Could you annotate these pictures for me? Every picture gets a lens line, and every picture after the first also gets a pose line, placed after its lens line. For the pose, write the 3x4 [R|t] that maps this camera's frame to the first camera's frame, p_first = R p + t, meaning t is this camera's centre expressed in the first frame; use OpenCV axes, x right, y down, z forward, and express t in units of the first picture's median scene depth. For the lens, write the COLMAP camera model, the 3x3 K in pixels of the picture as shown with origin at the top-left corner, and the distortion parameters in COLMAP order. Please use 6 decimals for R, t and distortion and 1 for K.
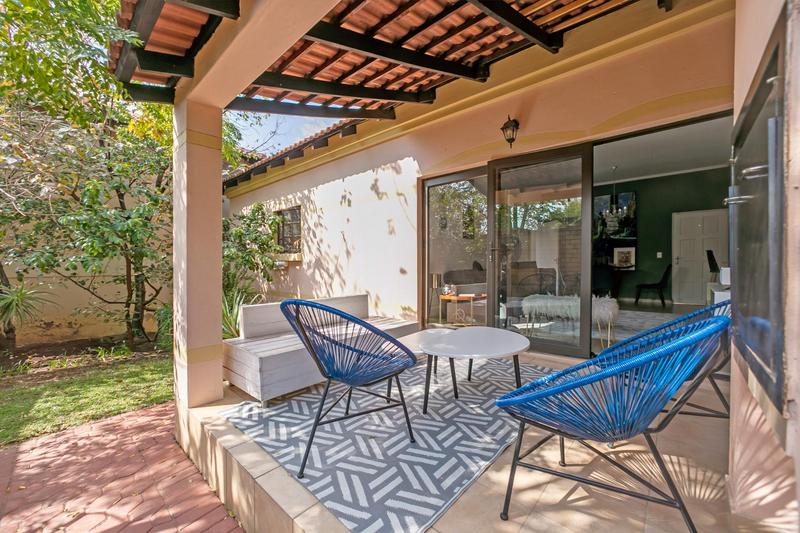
lens RADIAL K [[316.5, 0, 392.7], [0, 316.5, 280.8], [0, 0, 1]] dist [0.000597, -0.000086]
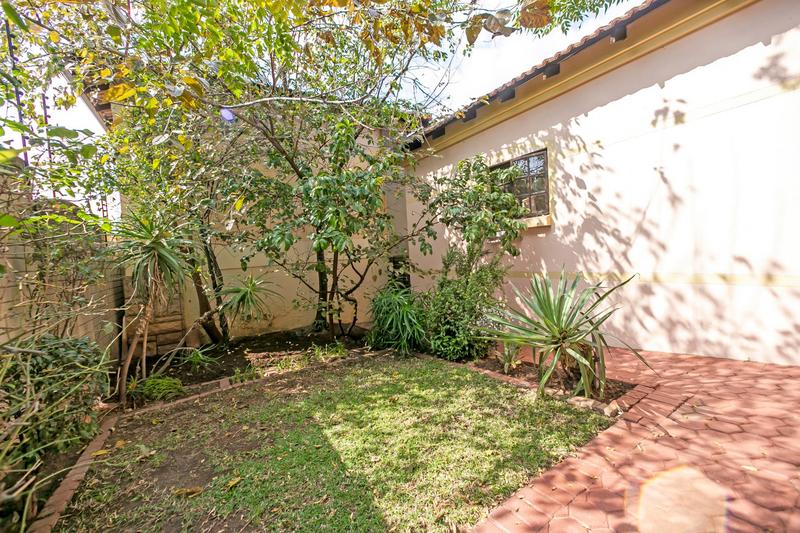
lens RADIAL K [[316.5, 0, 401.4], [0, 316.5, 266.1], [0, 0, 1]] dist [0.000597, -0.000086]
pose [[0.972011, -0.040643, -0.231393, -0.479921], [0.035776, 0.999042, -0.025194, 0.037981], [0.232195, 0.016210, 0.972534, 0.242167]]
